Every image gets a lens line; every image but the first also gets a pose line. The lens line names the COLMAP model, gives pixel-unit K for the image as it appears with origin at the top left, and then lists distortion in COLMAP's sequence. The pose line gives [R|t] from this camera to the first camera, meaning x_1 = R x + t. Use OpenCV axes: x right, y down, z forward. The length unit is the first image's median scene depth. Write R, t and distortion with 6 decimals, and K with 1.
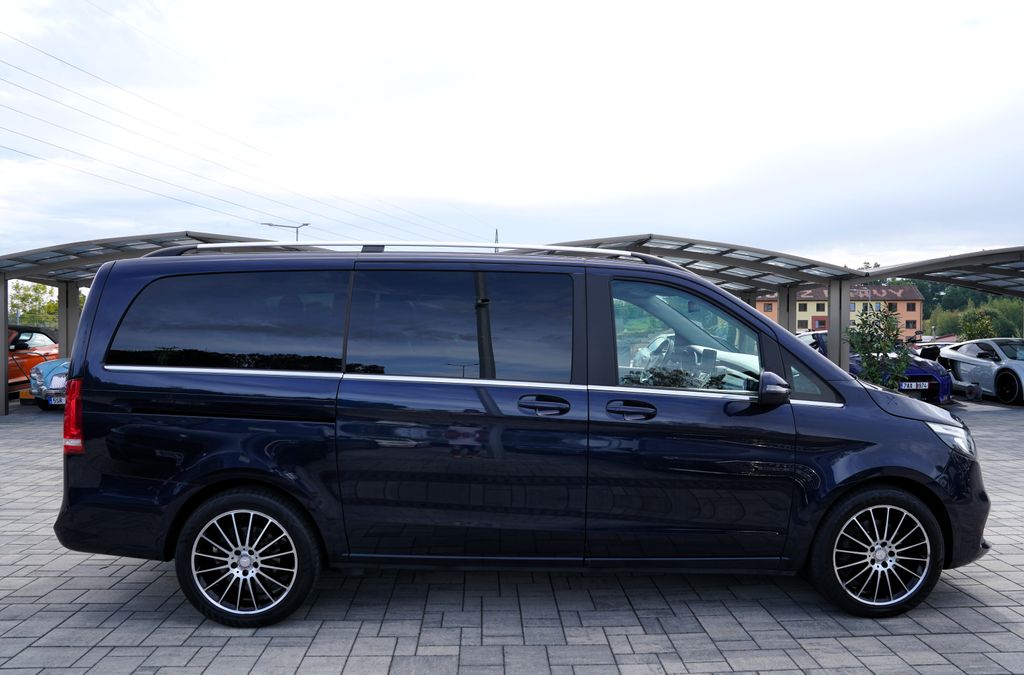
lens RADIAL K [[718.1, 0, 512.0], [0, 718.1, 337.5], [0, 0, 1]] dist [-0.102321, 0.073672]
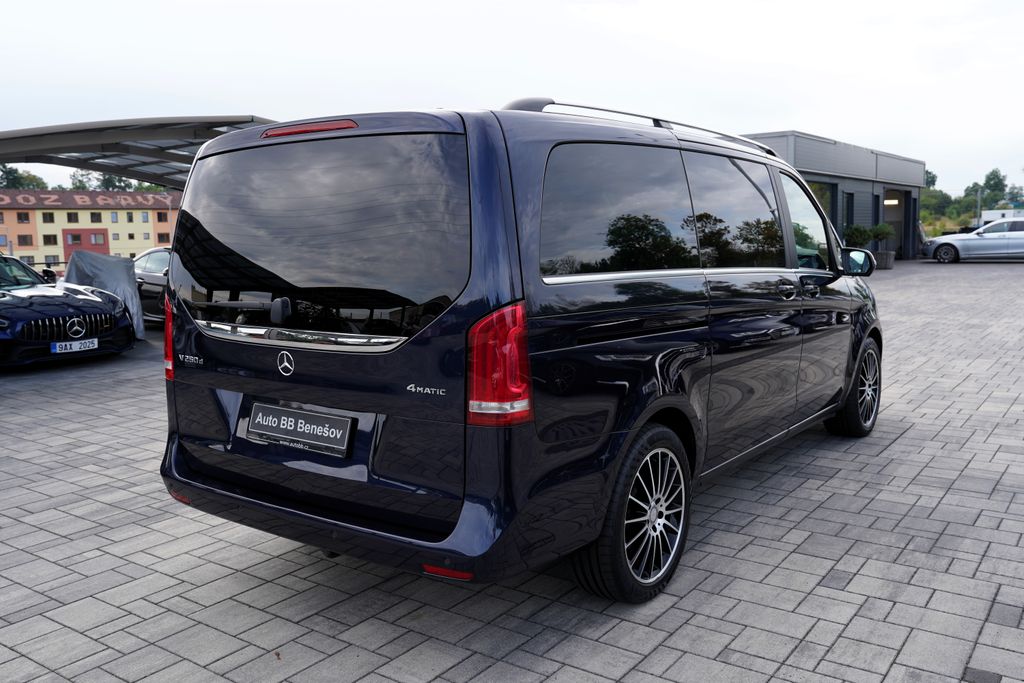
lens RADIAL K [[876.1, 0, 512.0], [0, 876.1, 341.5], [0, 0, 1]] dist [-0.016539, 0.005968]
pose [[0.614490, -0.113198, 0.780761, -1.226905], [0.036788, 0.992687, 0.114971, 0.005447], [-0.788066, -0.041926, 0.614161, 0.527913]]
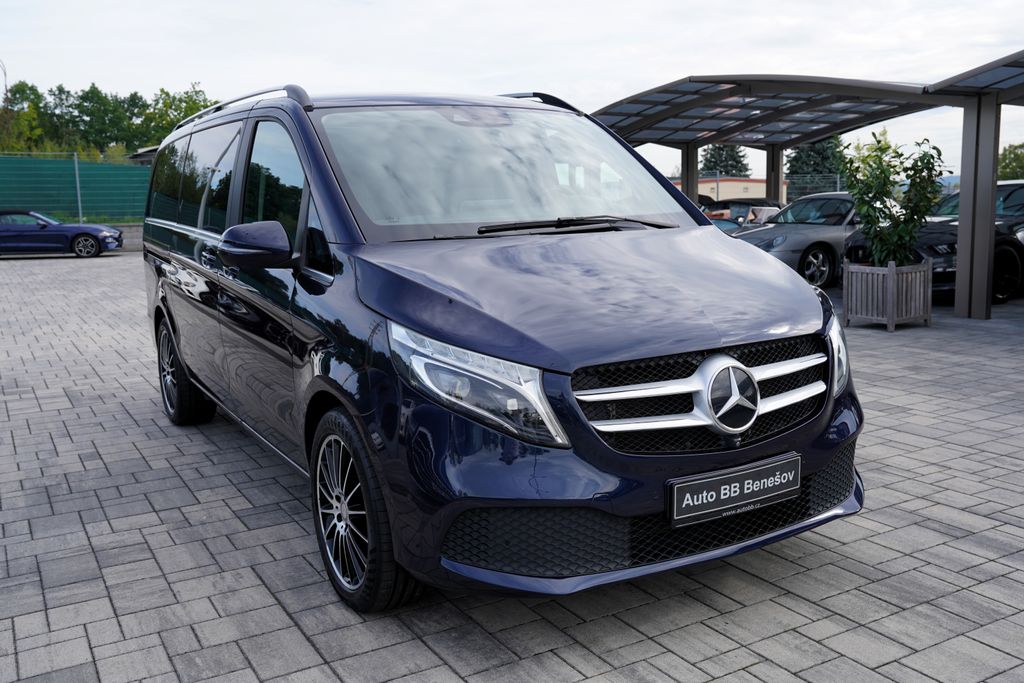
lens RADIAL K [[934.7, 0, 512.0], [0, 934.7, 341.5], [0, 0, 1]] dist [-0.013385, -0.007150]
pose [[0.472959, 0.122952, -0.872464, 1.389610], [0.003583, 0.989939, 0.141450, 0.029992], [0.881077, -0.070026, 0.467760, 0.760923]]
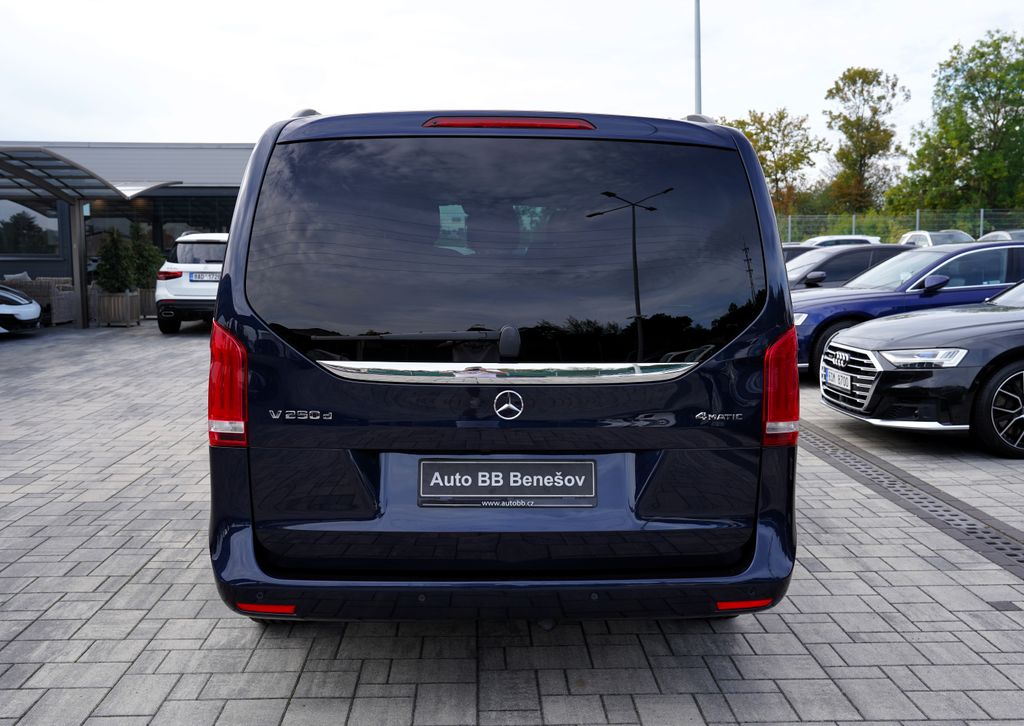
lens RADIAL K [[980.3, 0, 512.0], [0, 980.3, 363.0], [0, 0, 1]] dist [-0.005812, 0.005209]
pose [[0.005052, -0.113729, 0.993499, -1.490222], [0.020329, 0.993318, 0.113605, -0.007610], [-0.999781, 0.019622, 0.007330, 1.238612]]
